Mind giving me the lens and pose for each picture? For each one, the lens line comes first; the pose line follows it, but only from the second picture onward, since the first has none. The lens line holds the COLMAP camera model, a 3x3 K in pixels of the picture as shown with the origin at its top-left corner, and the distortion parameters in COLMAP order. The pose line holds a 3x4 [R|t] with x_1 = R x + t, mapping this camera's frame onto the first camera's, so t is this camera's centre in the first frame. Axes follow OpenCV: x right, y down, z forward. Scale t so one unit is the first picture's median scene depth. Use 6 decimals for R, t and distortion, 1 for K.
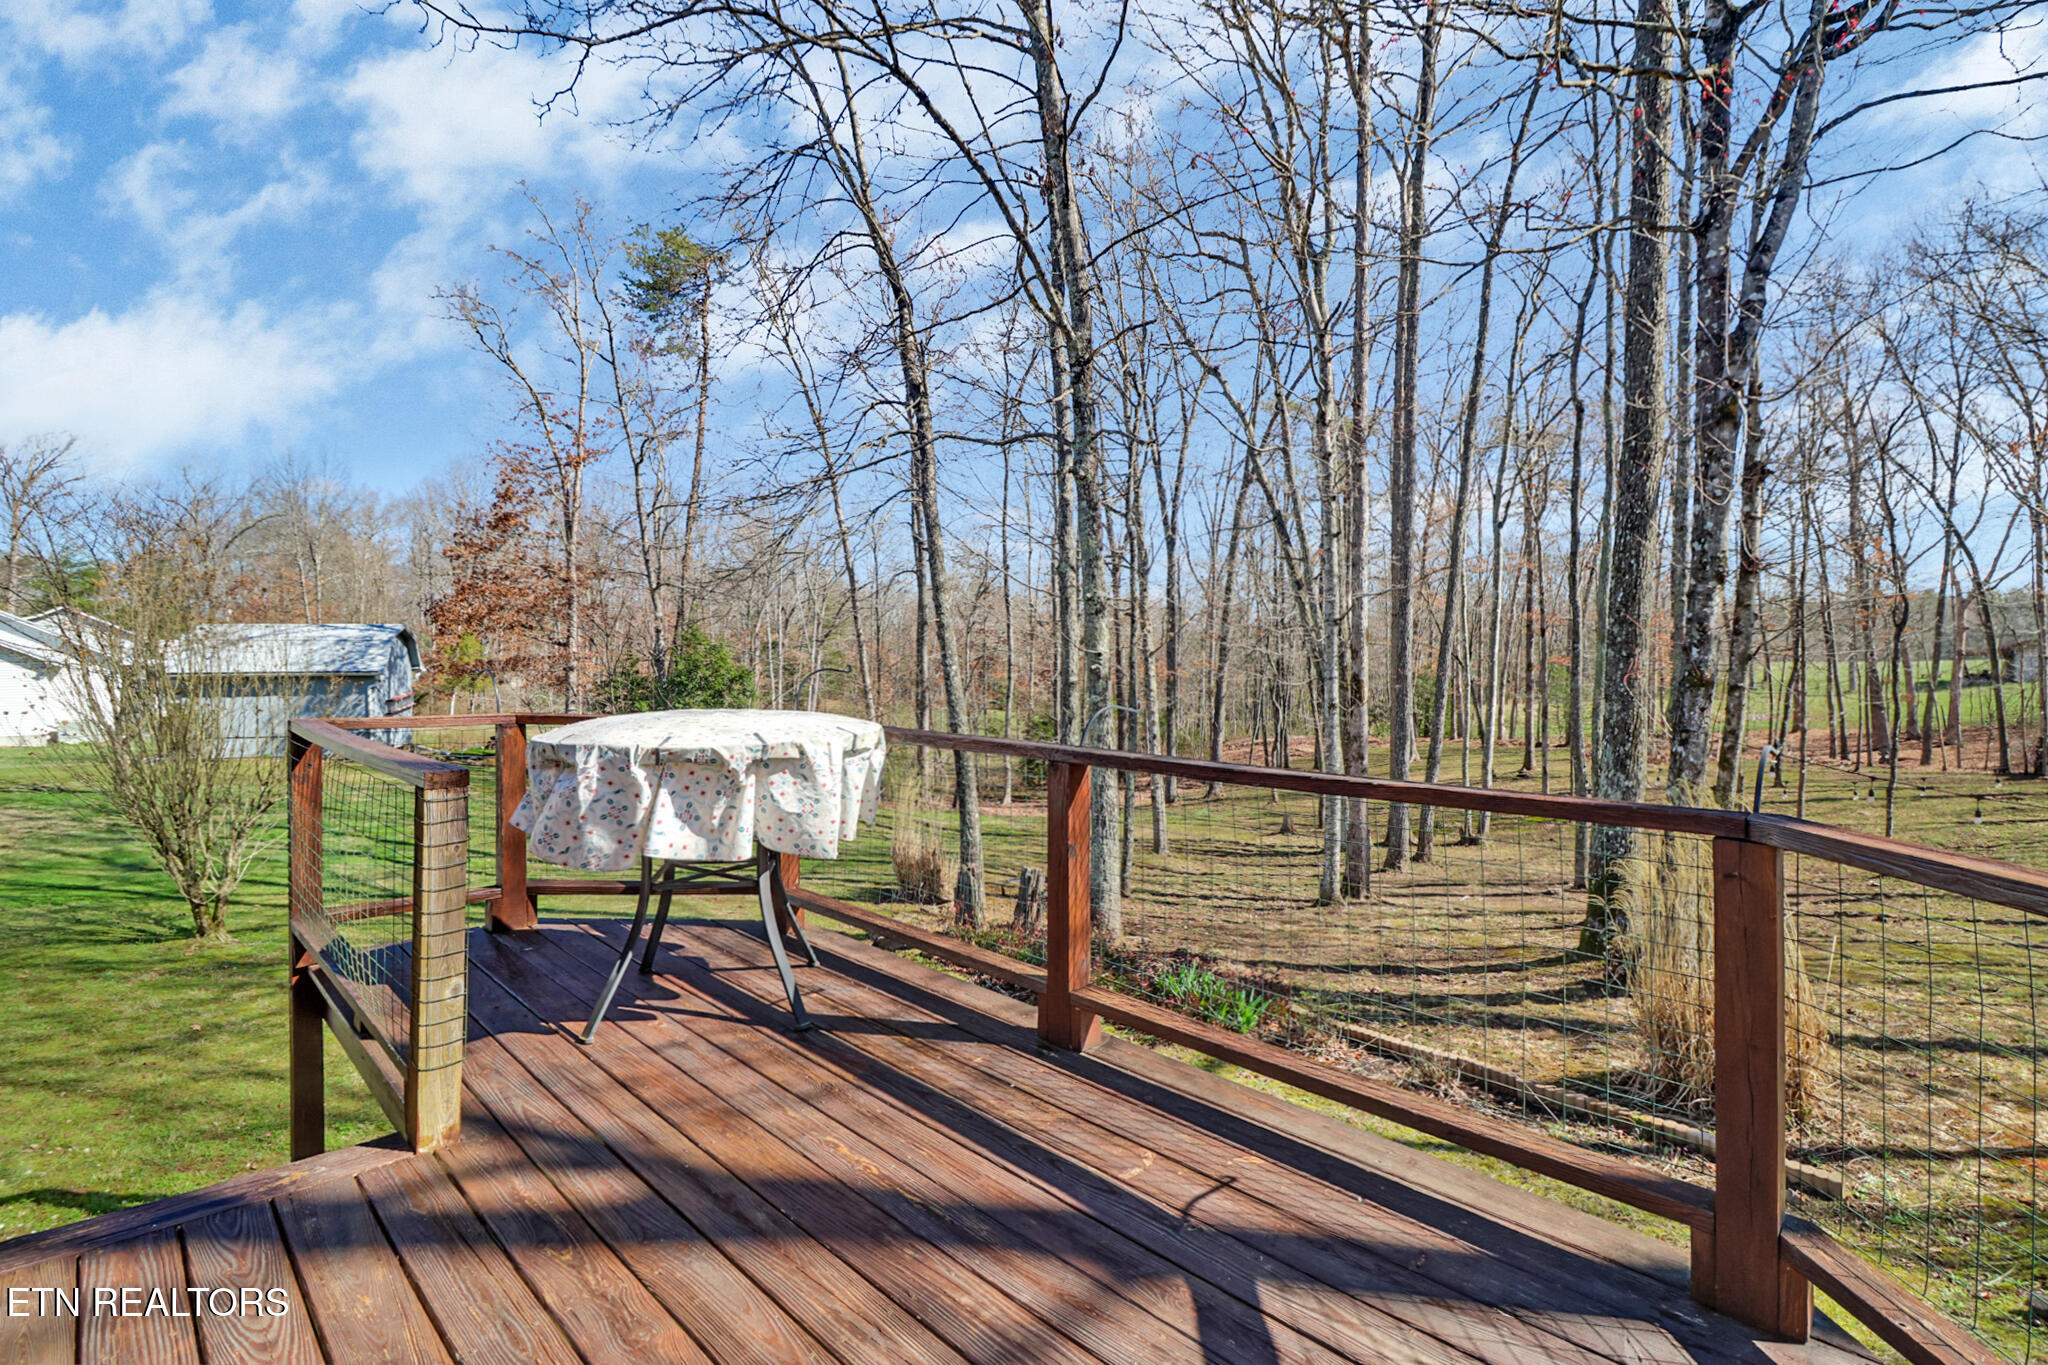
lens RADIAL K [[951.5, 0, 1086.1], [0, 951.5, 667.0], [0, 0, 1]] dist [-0.004112, -0.007272]
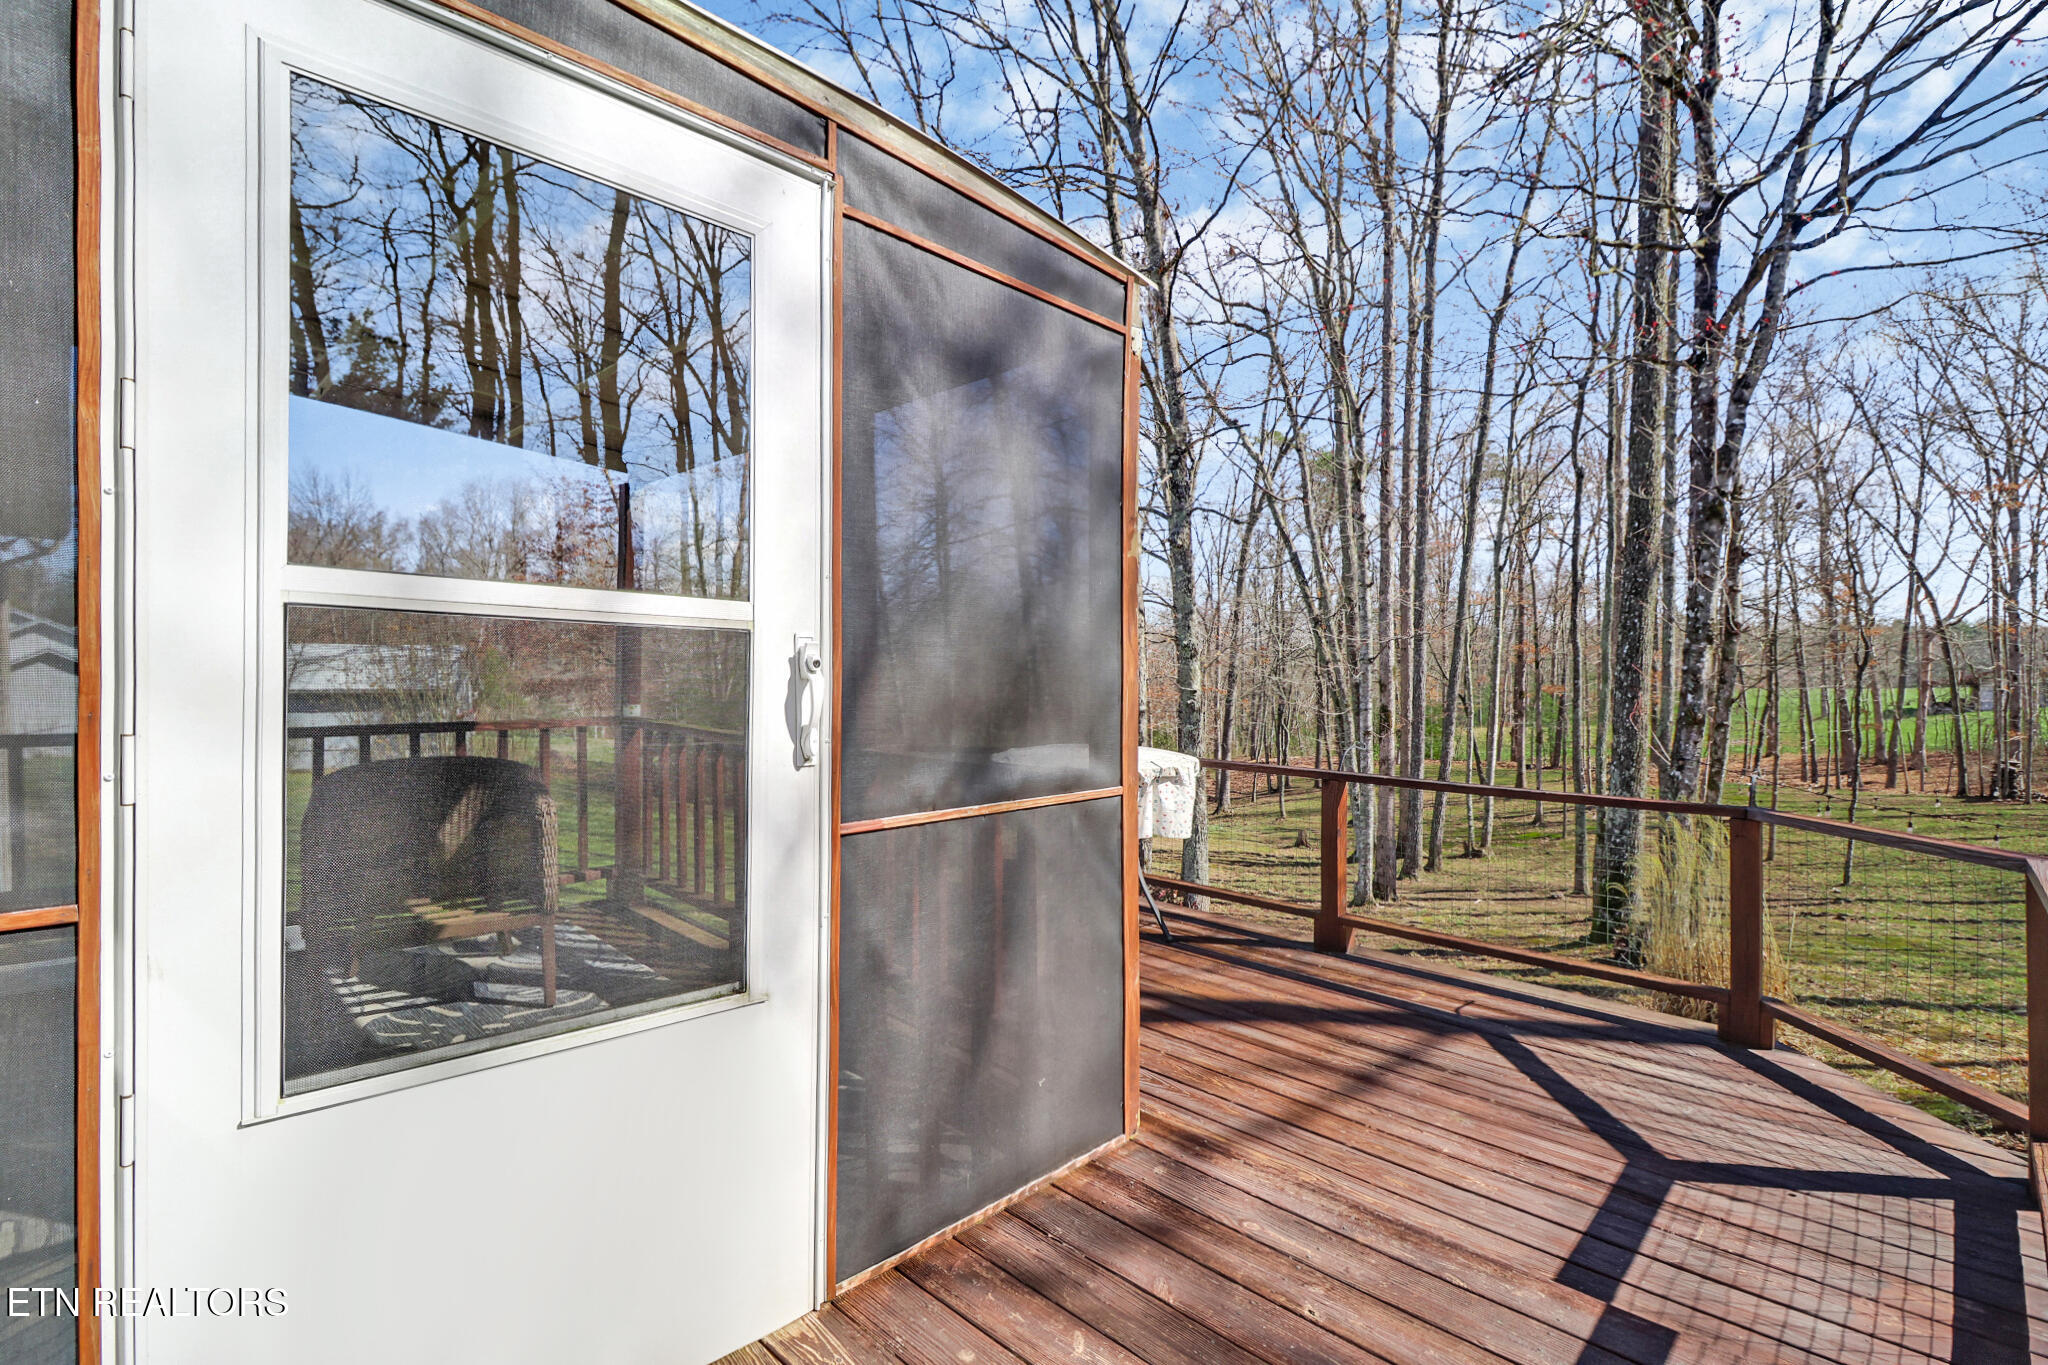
lens RADIAL K [[951.5, 0, 1044.6], [0, 951.5, 676.2], [0, 0, 1]] dist [-0.004112, -0.007272]
pose [[0.999926, 0.006708, -0.010186, -0.090103], [-0.006792, 0.999943, -0.008208, -0.012120], [0.010131, 0.008277, 0.999914, -0.120433]]
